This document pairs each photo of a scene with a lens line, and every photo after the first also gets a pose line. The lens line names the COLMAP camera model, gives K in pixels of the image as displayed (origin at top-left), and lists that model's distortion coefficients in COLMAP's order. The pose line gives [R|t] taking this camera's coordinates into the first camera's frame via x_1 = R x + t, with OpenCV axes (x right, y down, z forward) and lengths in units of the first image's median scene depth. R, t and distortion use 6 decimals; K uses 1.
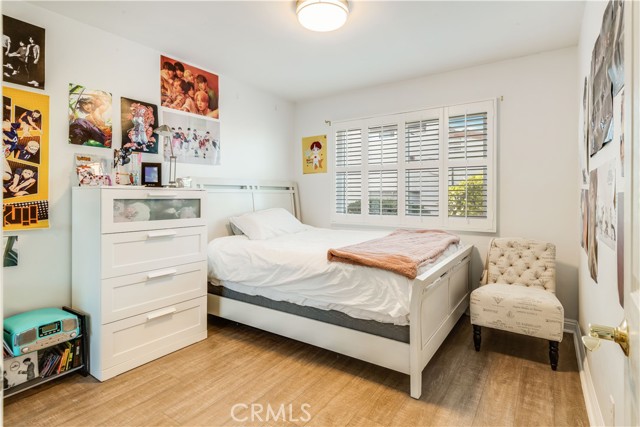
lens RADIAL K [[331.2, 0, 323.1], [0, 331.2, 194.1], [0, 0, 1]] dist [0.002470, -0.000766]
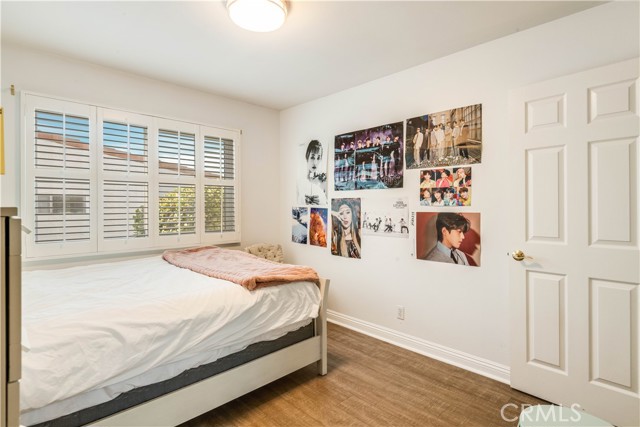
lens RADIAL K [[328.8, 0, 320.2], [0, 328.8, 210.1], [0, 0, 1]] dist [-0.006707, -0.001143]
pose [[0.206656, -0.013482, 0.978321, -0.811190], [0.004517, 0.999908, 0.012826, -0.021826], [-0.978403, 0.001768, 0.206698, 0.656028]]
